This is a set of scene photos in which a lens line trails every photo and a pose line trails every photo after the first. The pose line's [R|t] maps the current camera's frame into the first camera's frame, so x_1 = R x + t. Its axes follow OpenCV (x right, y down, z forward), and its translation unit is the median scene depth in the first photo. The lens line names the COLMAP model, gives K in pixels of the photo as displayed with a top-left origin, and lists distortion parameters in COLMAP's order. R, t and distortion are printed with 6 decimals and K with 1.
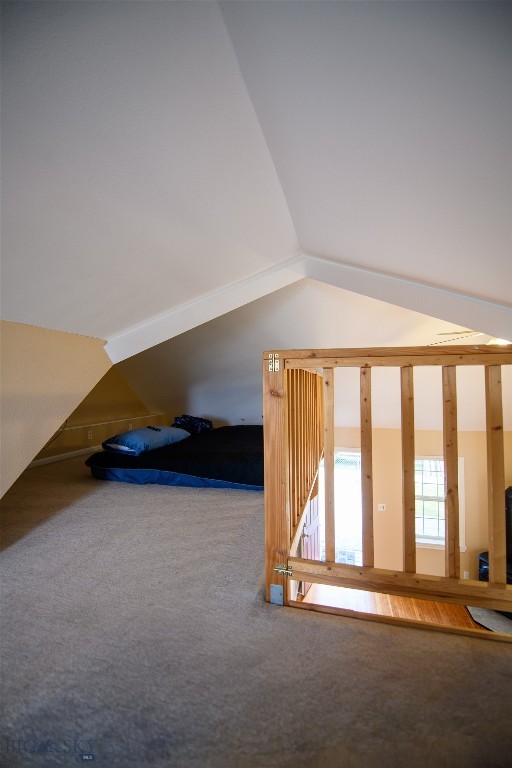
lens RADIAL K [[300.0, 0, 256.0], [0, 300.0, 384.0], [0, 0, 1]] dist [0.002453, 0.000079]
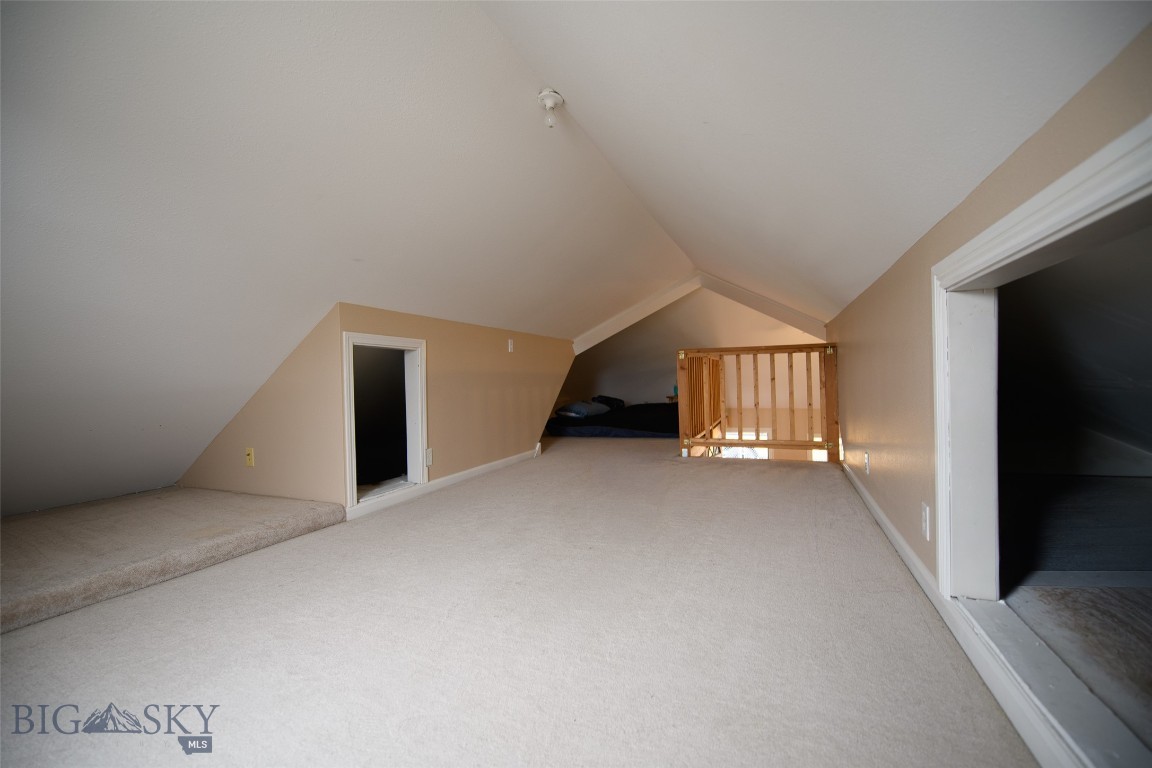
lens RADIAL K [[450.0, 0, 576.0], [0, 450.0, 384.0], [0, 0, 1]] dist [0.002453, 0.000079]
pose [[0.988819, -0.021210, -0.147602, -0.109891], [0.024884, 0.999424, 0.023086, 0.024016], [0.147027, -0.026501, 0.988777, -1.175693]]
